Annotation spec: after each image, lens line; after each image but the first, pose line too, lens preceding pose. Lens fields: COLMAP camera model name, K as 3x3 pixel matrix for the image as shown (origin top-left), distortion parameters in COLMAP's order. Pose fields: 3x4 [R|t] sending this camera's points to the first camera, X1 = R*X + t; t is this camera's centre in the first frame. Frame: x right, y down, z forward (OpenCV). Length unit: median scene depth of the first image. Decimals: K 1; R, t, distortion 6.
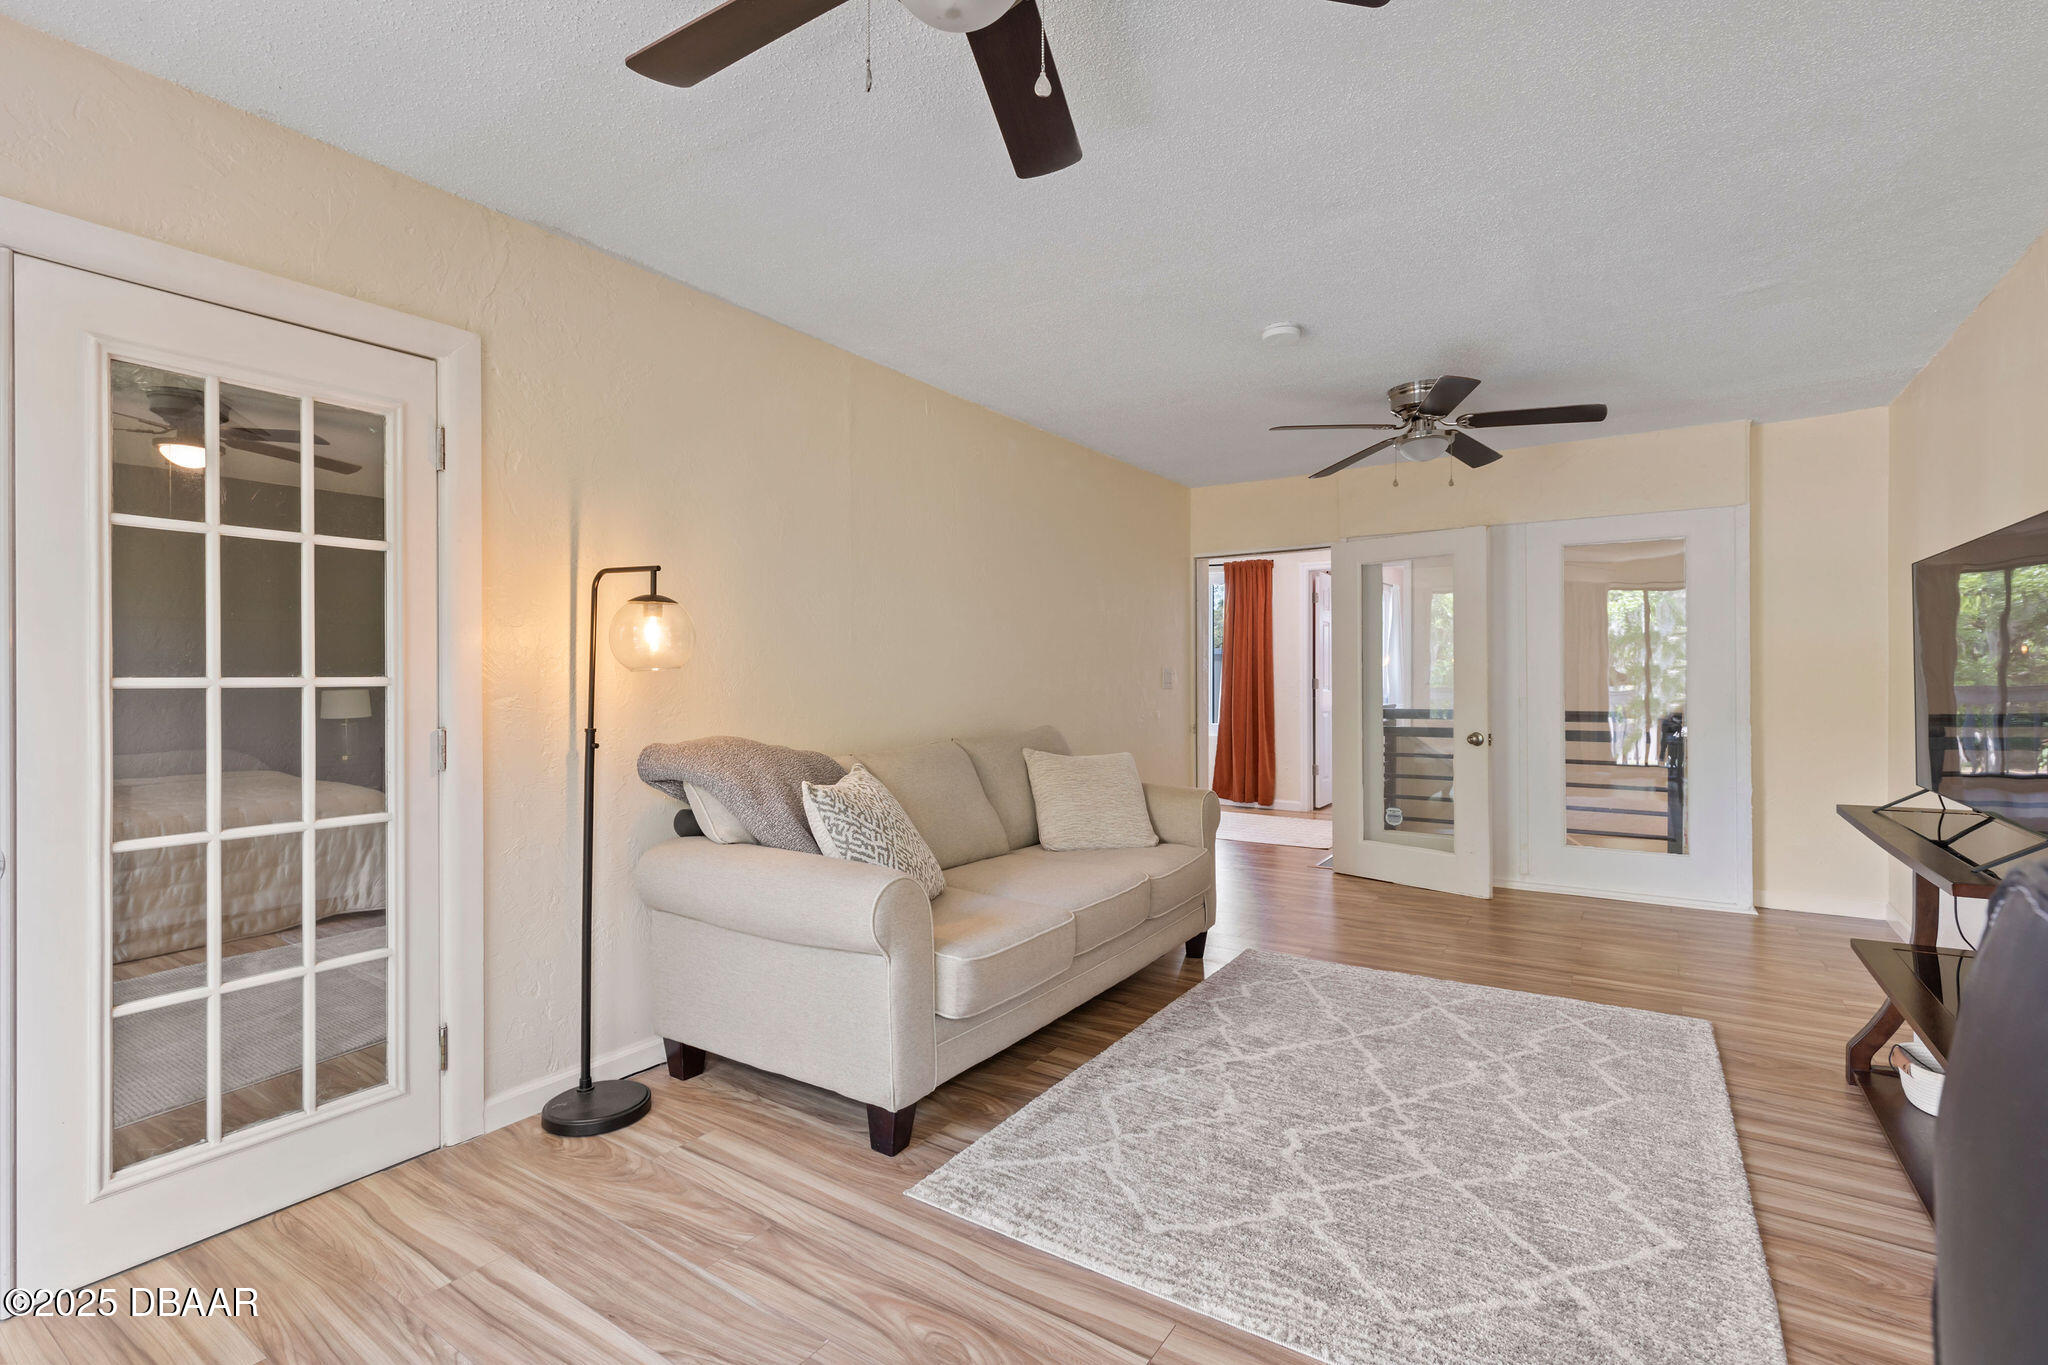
lens RADIAL K [[919.5, 0, 1020.1], [0, 919.5, 673.3], [0, 0, 1]] dist [0.002938, -0.000773]
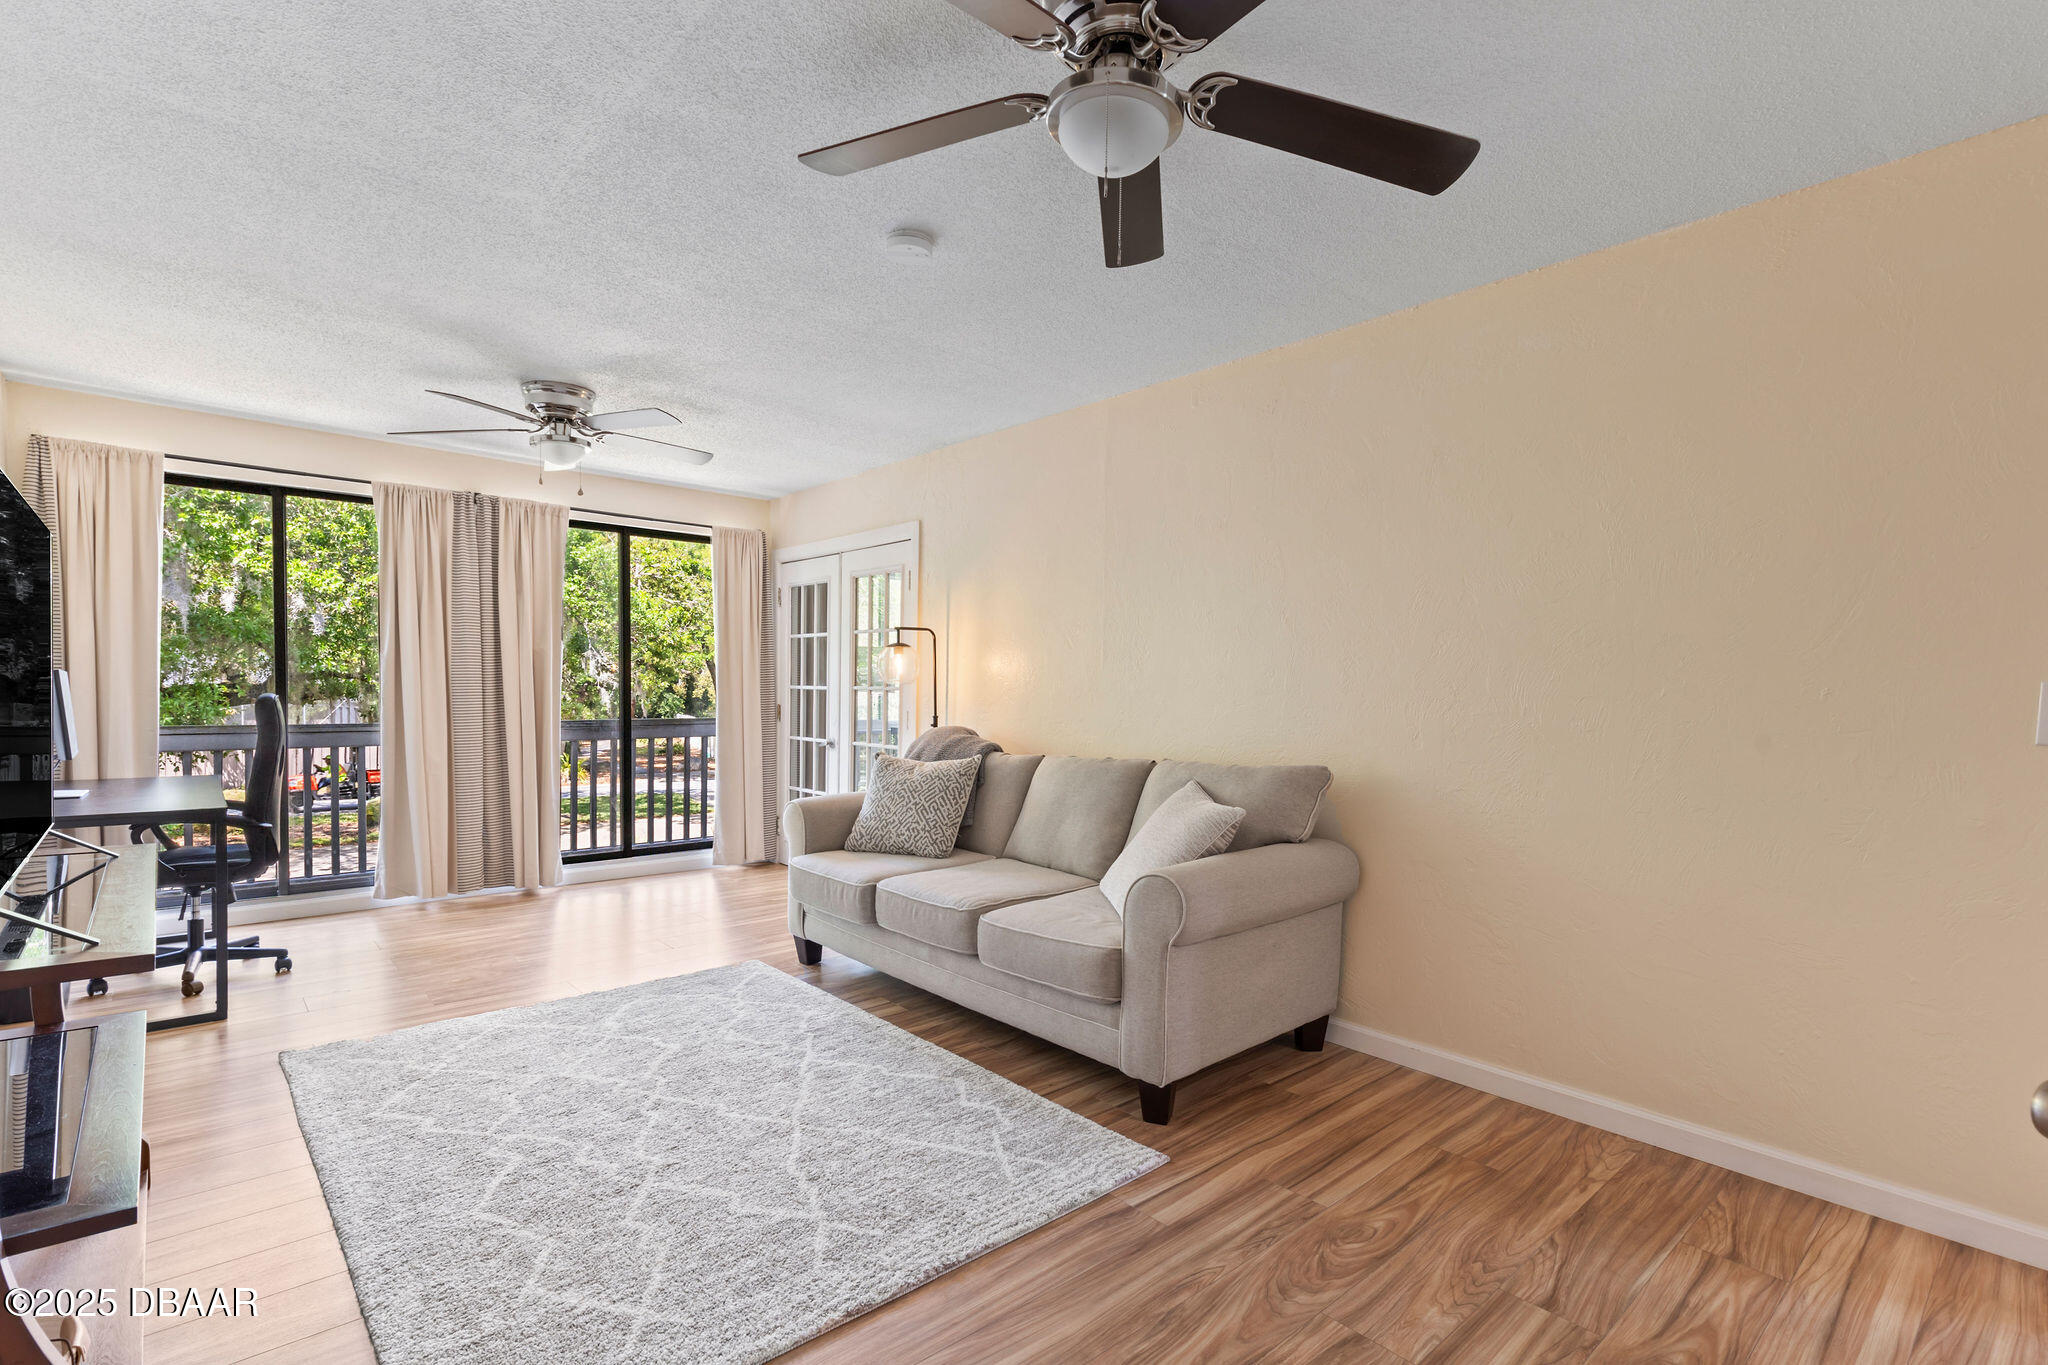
lens RADIAL K [[919.5, 0, 1004.1], [0, 919.5, 715.3], [0, 0, 1]] dist [0.002938, -0.000773]
pose [[-0.245791, 0.023134, -0.969047, 1.232190], [-0.012194, 0.999562, 0.026956, 0.007686], [0.969246, 0.018442, -0.245401, 1.537950]]
